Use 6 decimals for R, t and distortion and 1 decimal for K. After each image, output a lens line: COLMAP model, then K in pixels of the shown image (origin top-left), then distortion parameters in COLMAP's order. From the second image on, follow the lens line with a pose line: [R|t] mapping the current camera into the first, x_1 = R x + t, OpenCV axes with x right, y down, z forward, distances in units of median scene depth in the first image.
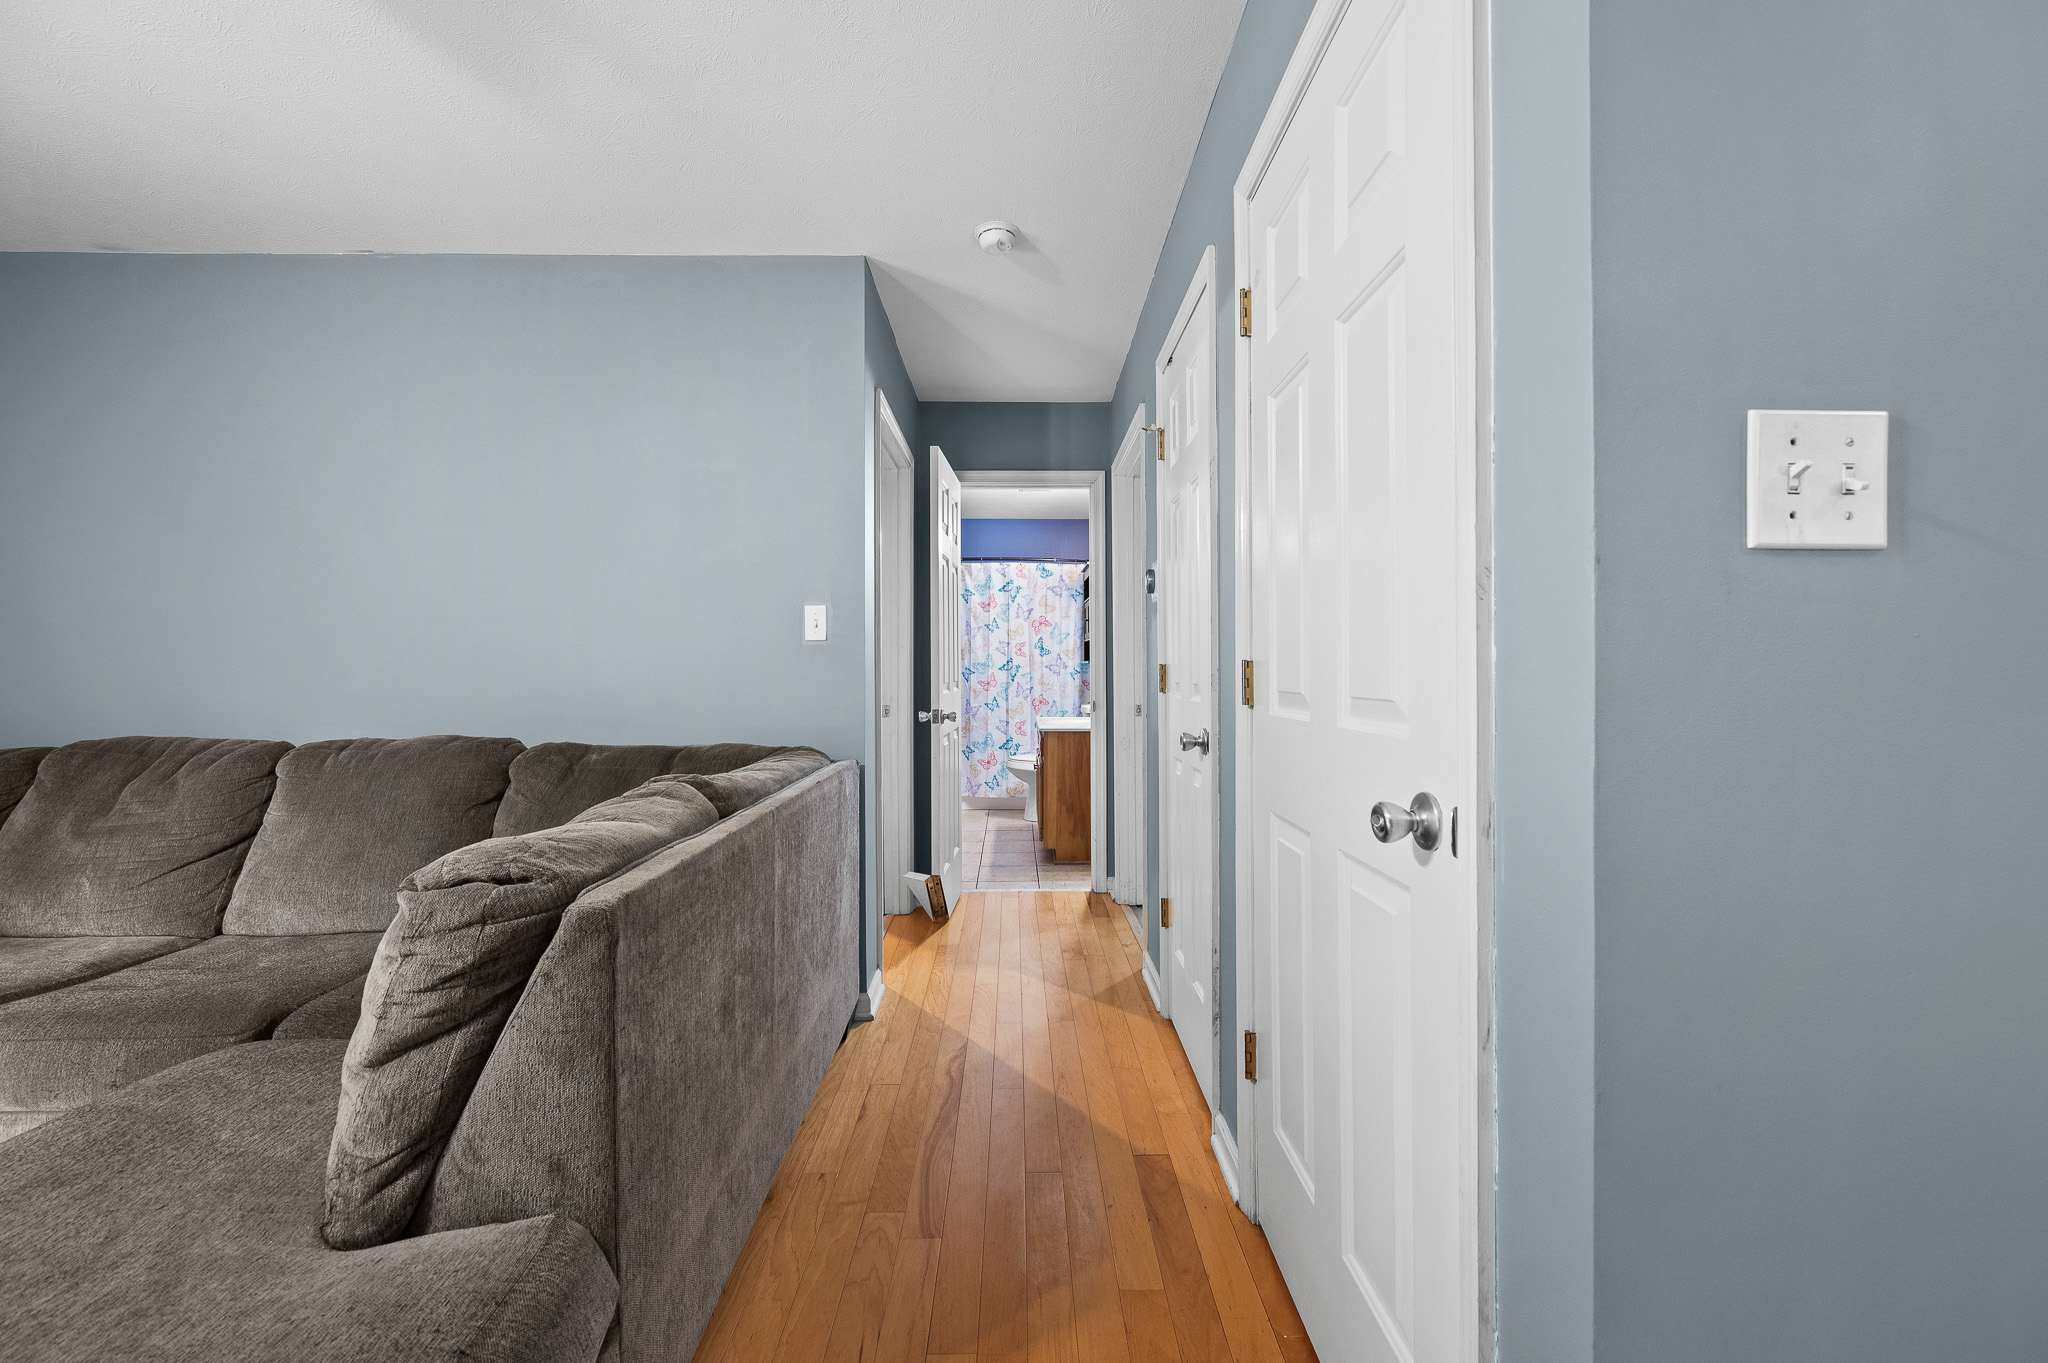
lens RADIAL K [[814.4, 0, 1011.0], [0, 814.4, 675.9], [0, 0, 1]] dist [-0.001172, 0.000434]
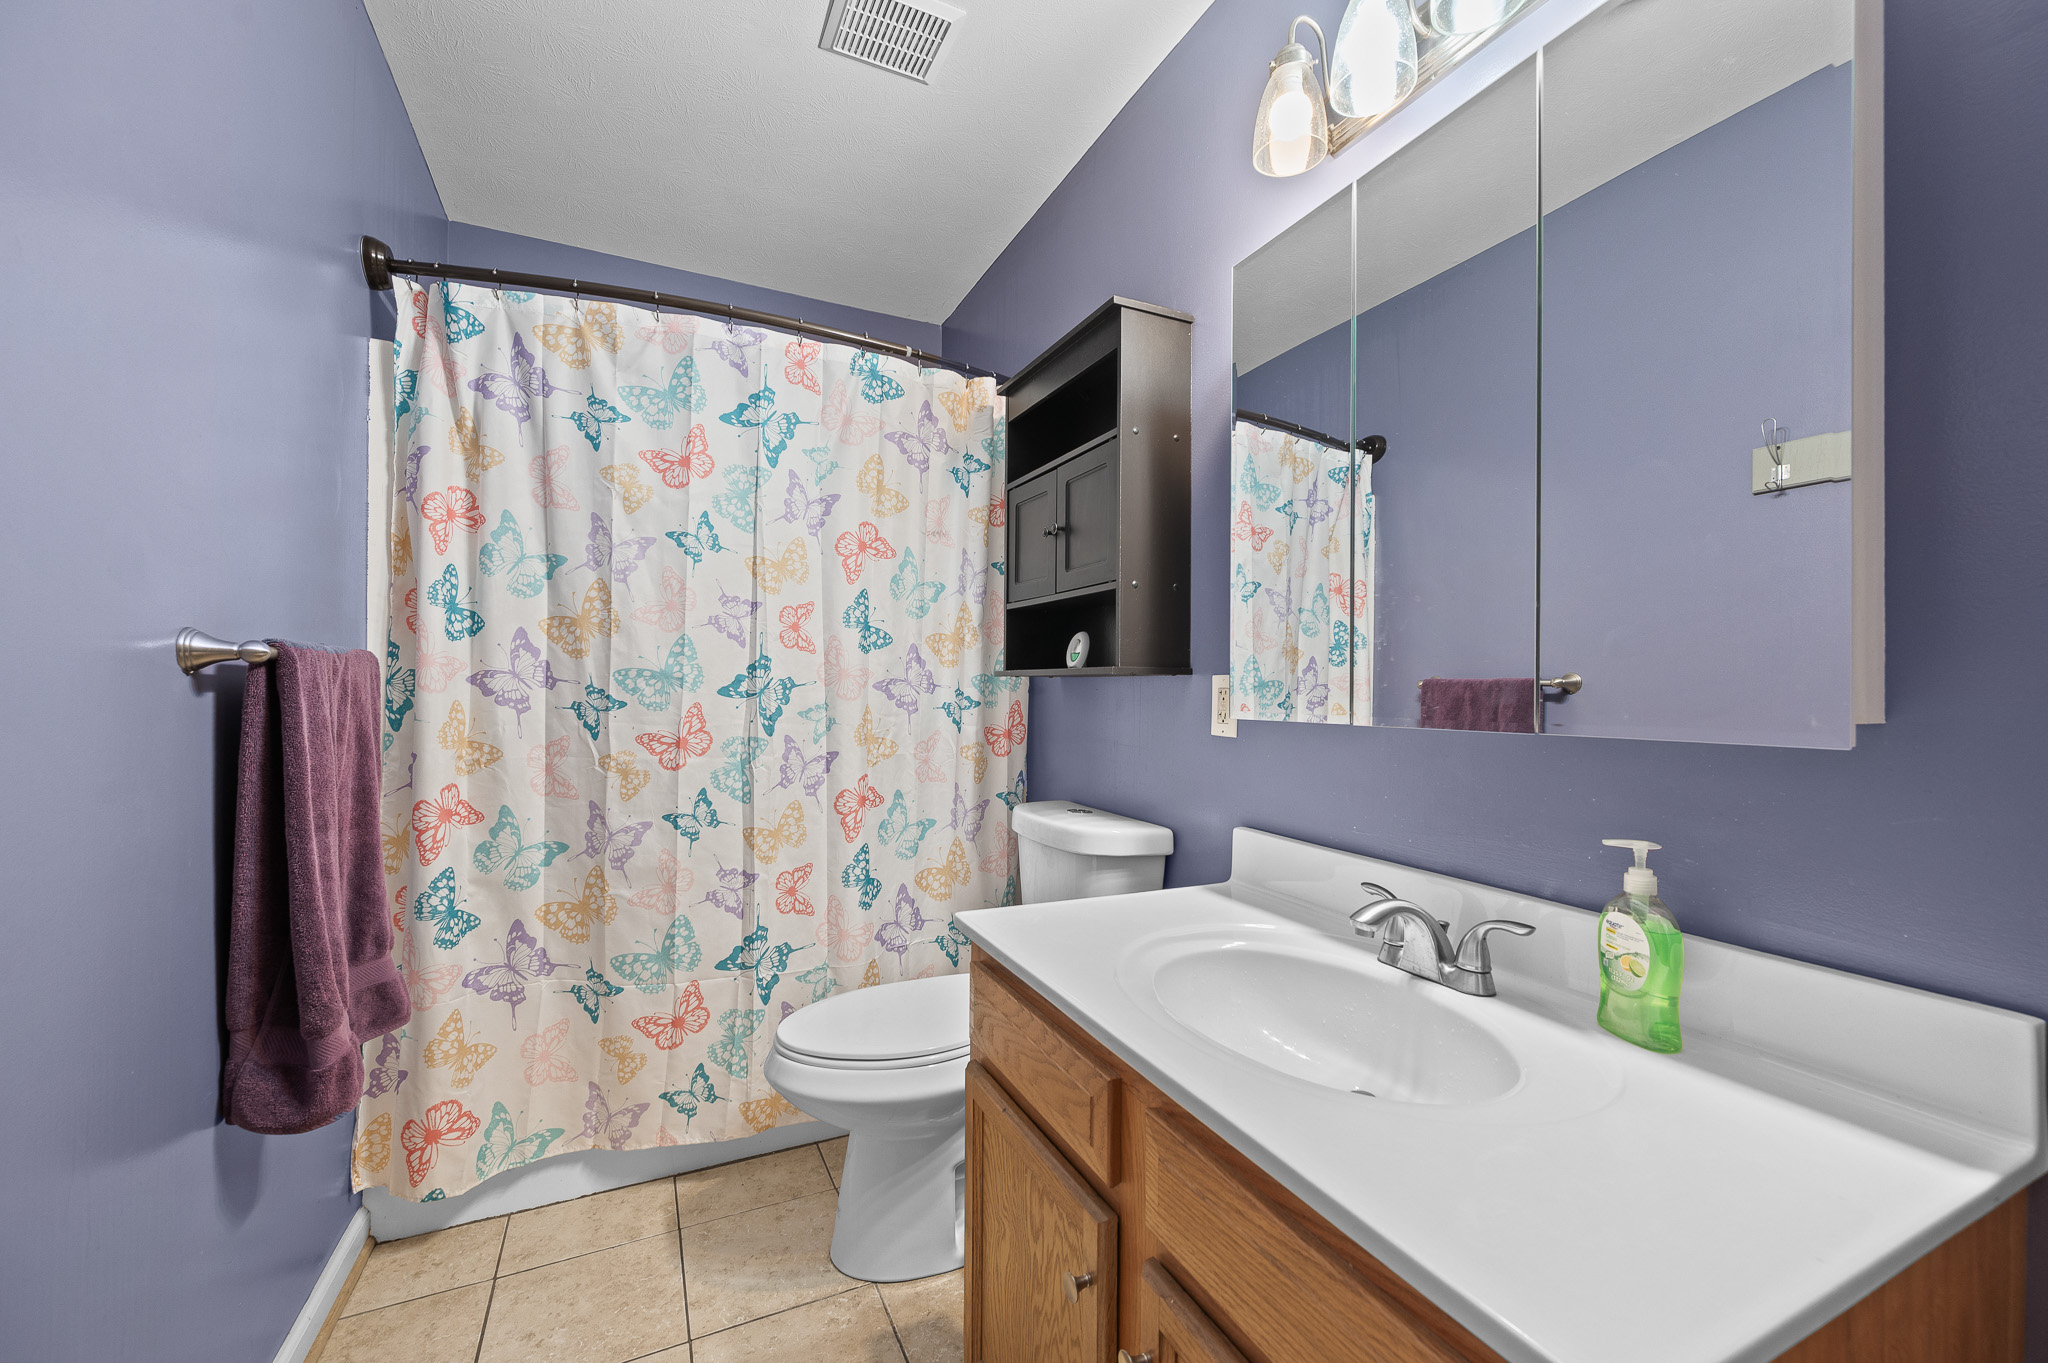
lens RADIAL K [[814.4, 0, 1020.4], [0, 814.4, 687.2], [0, 0, 1]] dist [-0.001172, 0.000434]
pose [[0.908135, 0.009270, 0.418575, -0.038914], [-0.008135, 0.999957, -0.004496, -0.009824], [-0.418599, 0.000678, 0.908171, 0.703353]]
